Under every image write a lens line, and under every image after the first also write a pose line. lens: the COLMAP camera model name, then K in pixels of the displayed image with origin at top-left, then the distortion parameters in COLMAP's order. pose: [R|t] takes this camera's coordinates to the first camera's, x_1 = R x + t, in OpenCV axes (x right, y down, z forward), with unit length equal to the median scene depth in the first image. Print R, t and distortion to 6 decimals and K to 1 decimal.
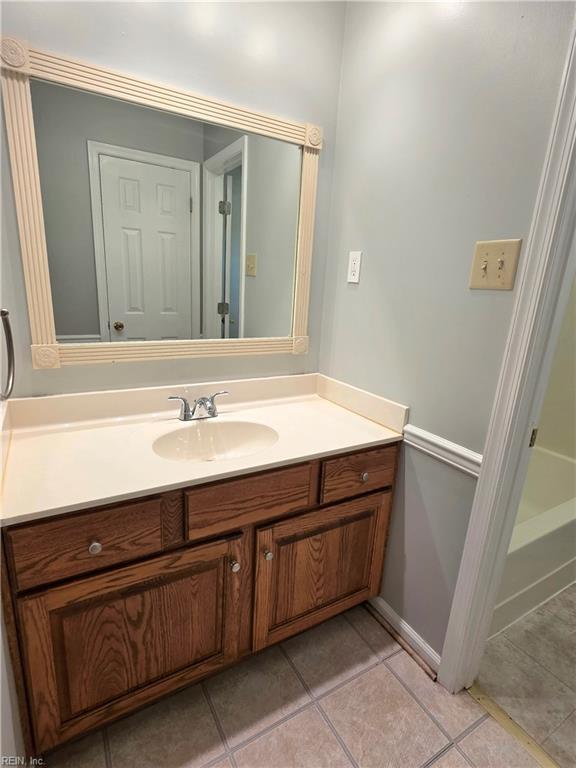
lens RADIAL K [[397.2, 0, 282.4], [0, 397.2, 383.5], [0, 0, 1]] dist [0.004166, -0.001528]
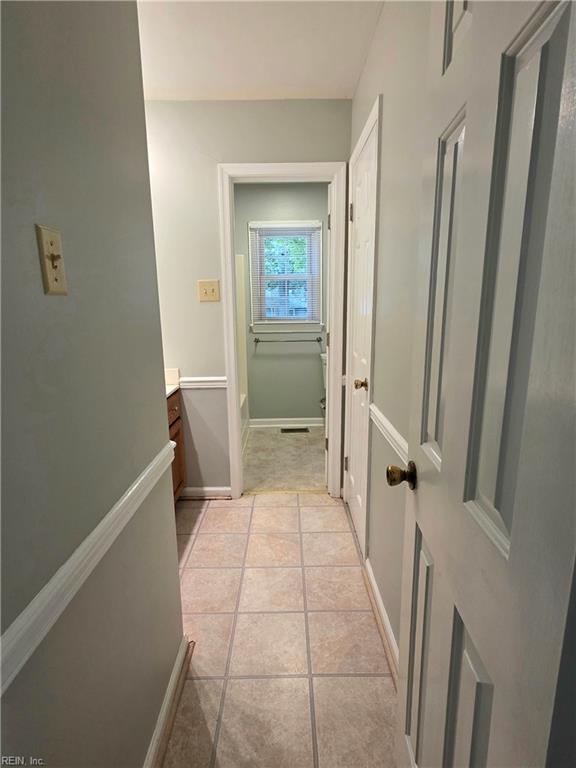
lens RADIAL K [[397.2, 0, 290.8], [0, 397.2, 385.8], [0, 0, 1]] dist [0.004166, -0.001528]
pose [[0.492674, -0.231465, 0.838866, -1.043395], [0.261365, 0.958829, 0.111064, 0.072354], [-0.830037, 0.164532, 0.532887, -0.404244]]
